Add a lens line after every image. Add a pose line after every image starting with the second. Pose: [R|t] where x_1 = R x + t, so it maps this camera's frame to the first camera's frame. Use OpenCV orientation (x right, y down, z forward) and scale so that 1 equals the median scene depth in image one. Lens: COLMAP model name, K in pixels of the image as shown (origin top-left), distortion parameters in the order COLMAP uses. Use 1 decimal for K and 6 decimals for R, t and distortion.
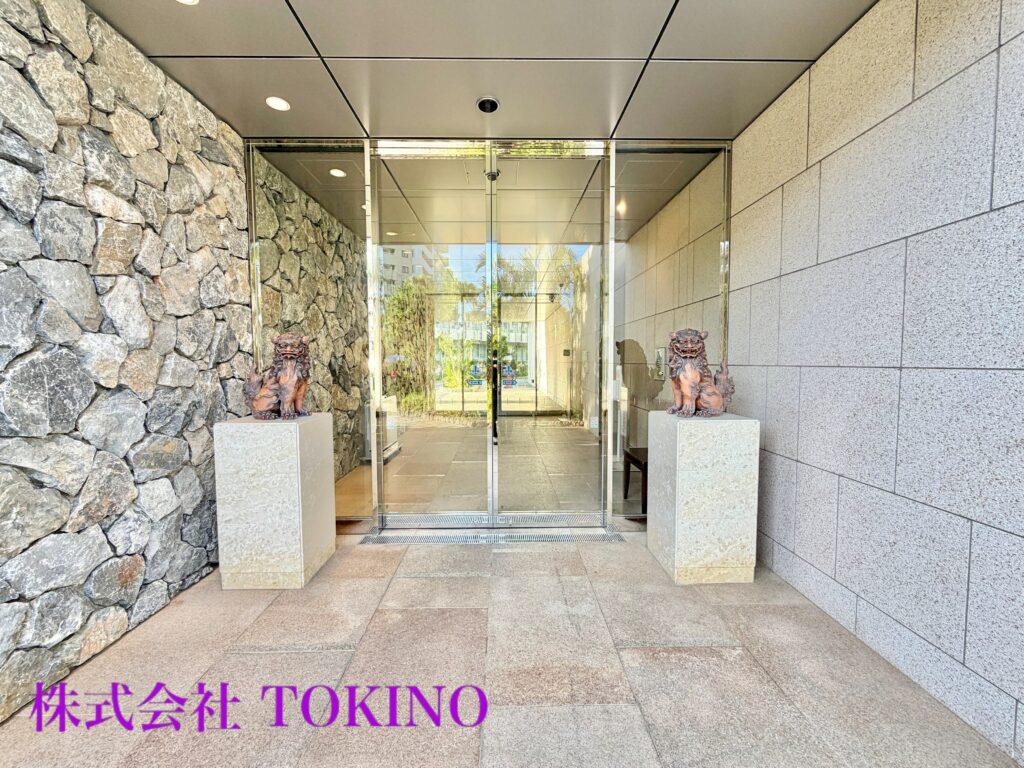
lens RADIAL K [[408.1, 0, 510.4], [0, 408.1, 383.4], [0, 0, 1]] dist [0.000971, -0.000256]
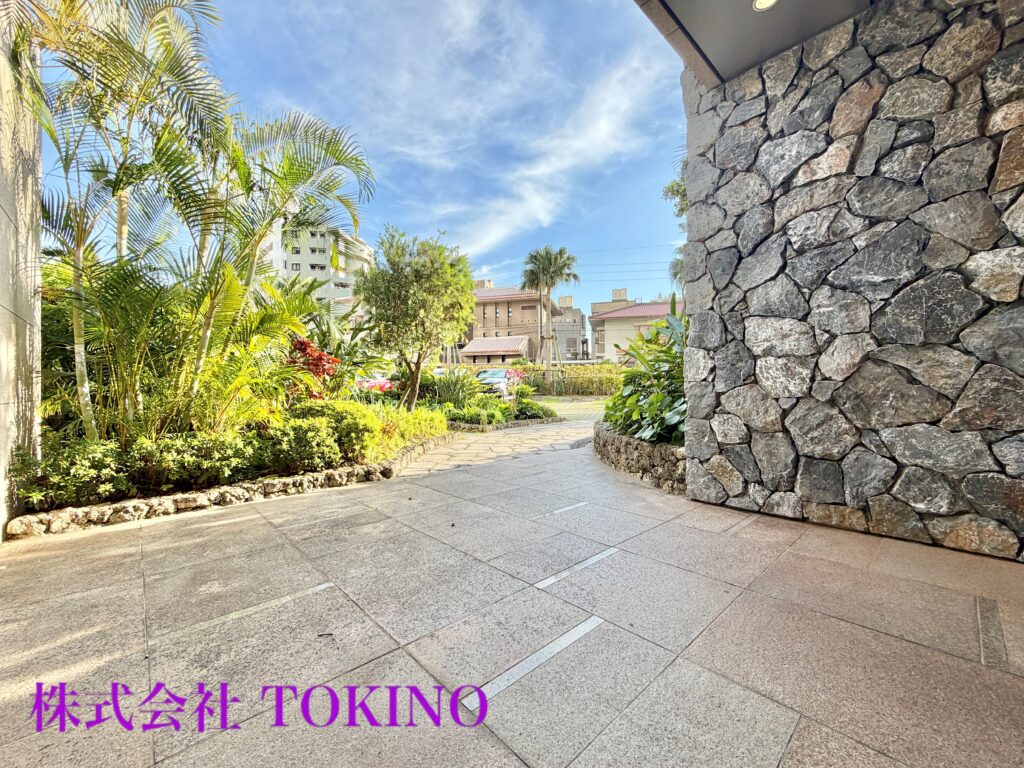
lens RADIAL K [[408.1, 0, 512.9], [0, 408.1, 385.1], [0, 0, 1]] dist [0.000971, -0.000256]
pose [[-0.742690, -0.000584, -0.669635, 0.626487], [-0.029239, 0.999074, 0.031558, 0.236166], [0.668997, 0.043017, -0.742020, 1.024856]]
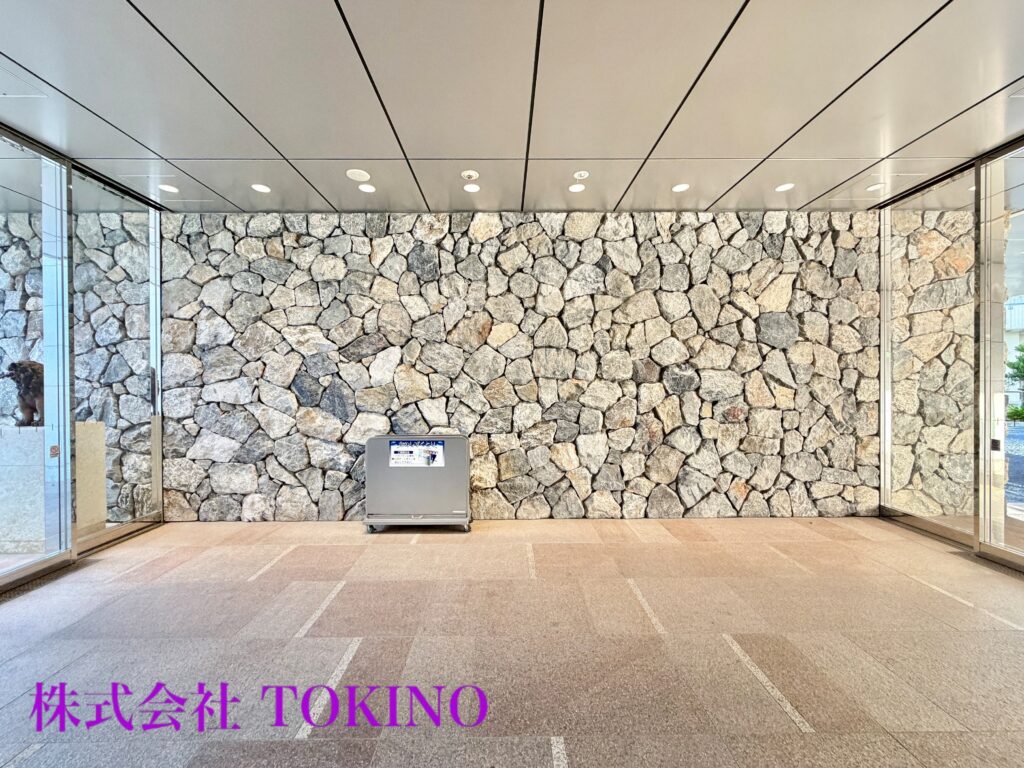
lens RADIAL K [[408.1, 0, 508.3], [0, 408.1, 383.4], [0, 0, 1]] dist [0.000971, -0.000256]
pose [[-0.009057, 0.008948, -0.999919, 1.090907], [-0.048334, 0.998787, 0.009375, -0.194399], [0.998790, 0.048415, -0.008614, 3.646856]]
